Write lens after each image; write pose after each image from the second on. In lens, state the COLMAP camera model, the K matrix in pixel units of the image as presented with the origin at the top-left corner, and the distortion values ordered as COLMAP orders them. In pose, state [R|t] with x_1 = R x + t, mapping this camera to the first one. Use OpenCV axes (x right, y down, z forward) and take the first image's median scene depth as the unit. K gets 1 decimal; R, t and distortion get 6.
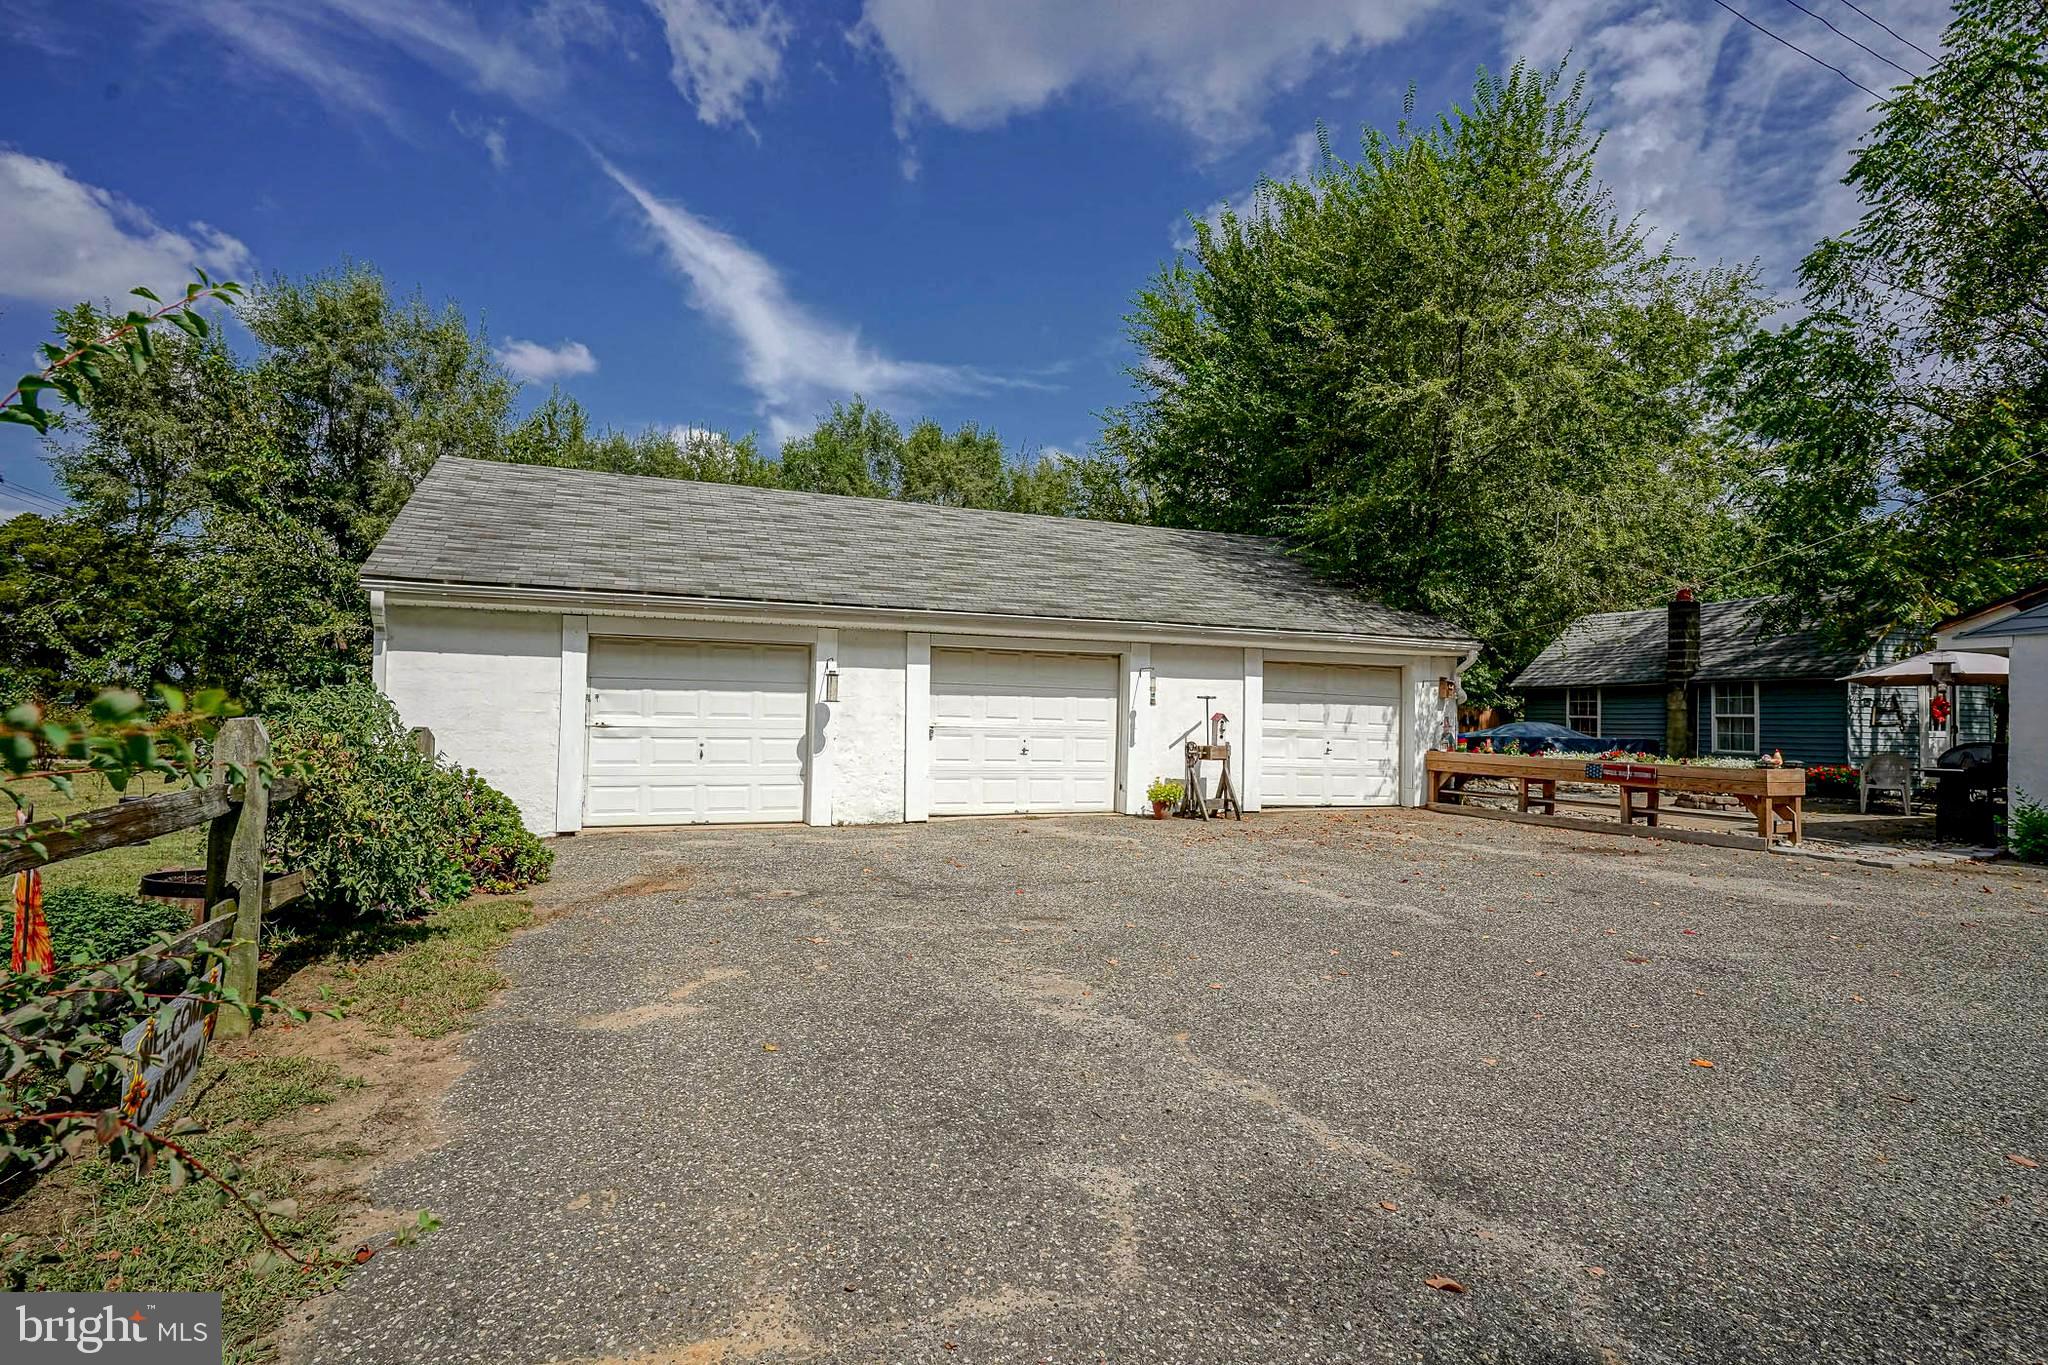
lens RADIAL K [[998.6, 0, 1018.2], [0, 998.6, 687.2], [0, 0, 1]] dist [-0.001451, 0.001251]
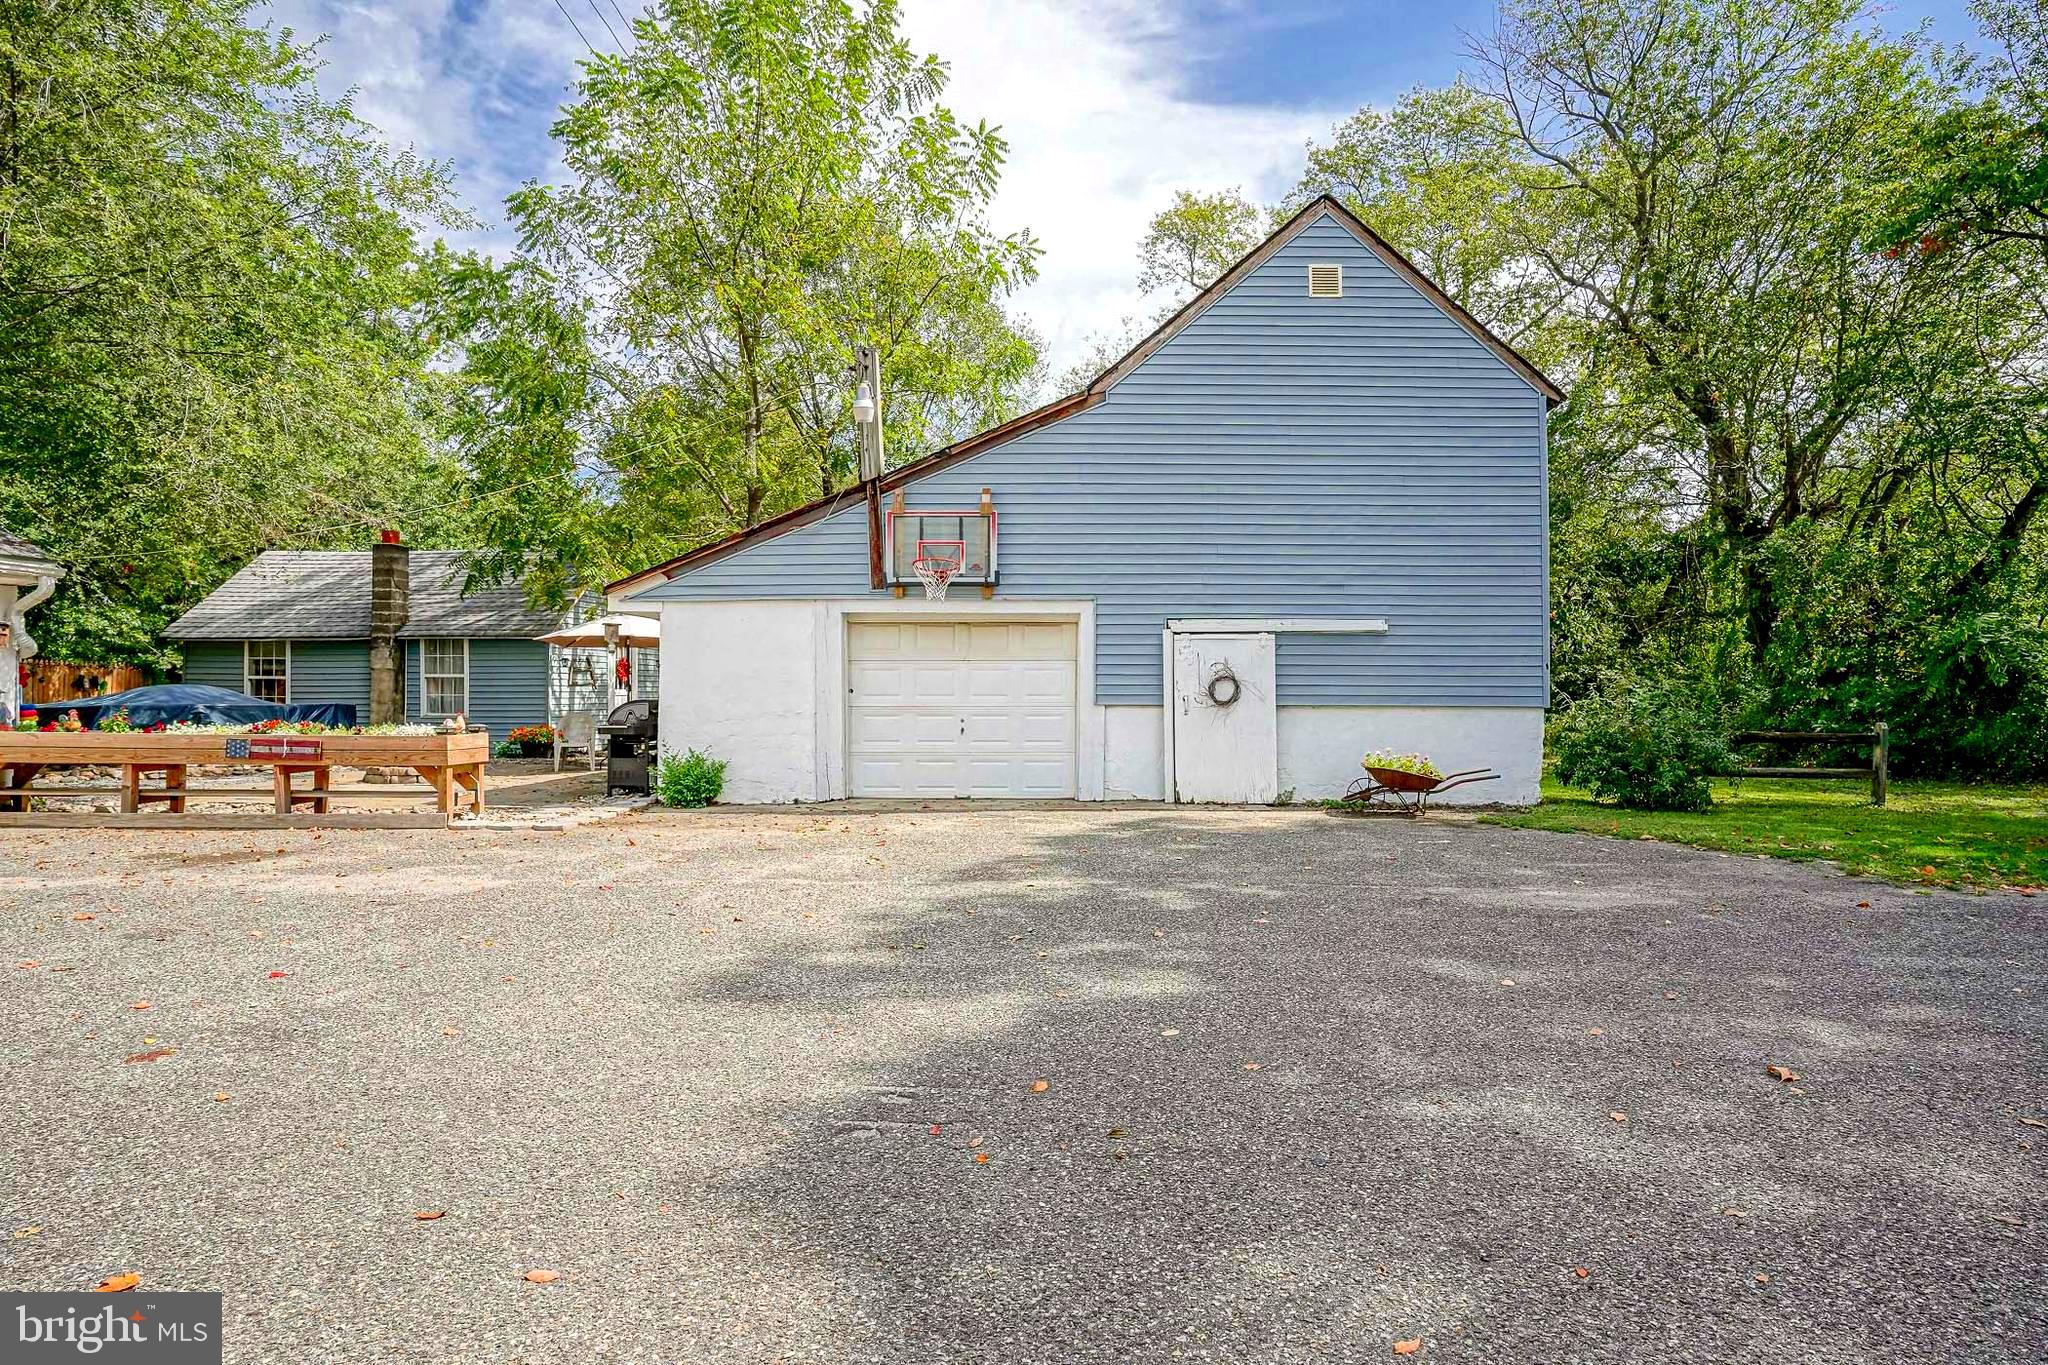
lens RADIAL K [[998.6, 0, 1030.8], [0, 998.6, 683.6], [0, 0, 1]] dist [-0.001451, 0.001251]
pose [[0.455439, -0.008320, 0.890228, 0.167062], [-0.022431, 0.999532, 0.020818, 0.005165], [-0.889984, -0.029450, 0.455039, 0.115889]]
